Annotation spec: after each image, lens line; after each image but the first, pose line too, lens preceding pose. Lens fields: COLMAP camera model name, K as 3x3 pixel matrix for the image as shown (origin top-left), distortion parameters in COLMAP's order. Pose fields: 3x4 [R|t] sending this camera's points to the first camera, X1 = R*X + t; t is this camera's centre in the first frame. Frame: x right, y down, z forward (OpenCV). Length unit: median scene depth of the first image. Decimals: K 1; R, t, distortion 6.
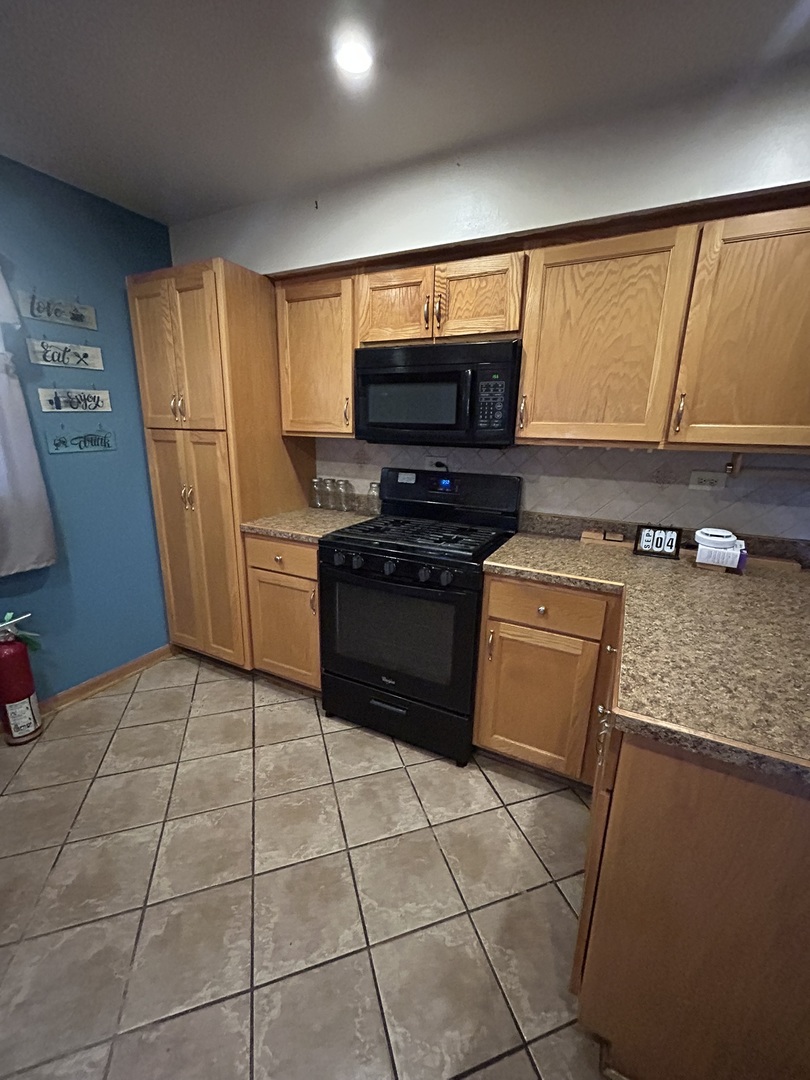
lens RADIAL K [[445.4, 0, 405.0], [0, 445.4, 540.0], [0, 0, 1]] dist [-0.000662, -0.000018]
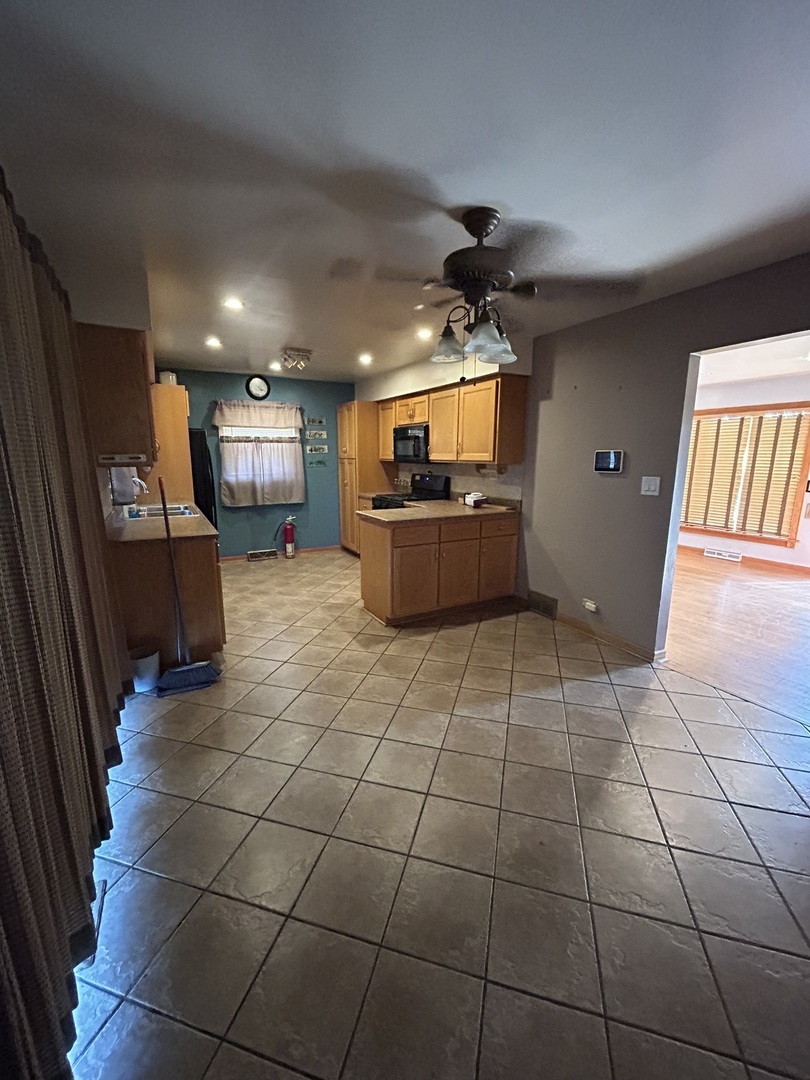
lens RADIAL K [[437.7, 0, 405.0], [0, 437.7, 540.0], [0, 0, 1]] dist [-0.000053, -0.000012]
pose [[0.831985, 0.087334, -0.547881, 1.432039], [-0.119686, 0.992533, -0.023536, 0.290293], [0.541735, 0.085156, 0.836225, -1.092740]]
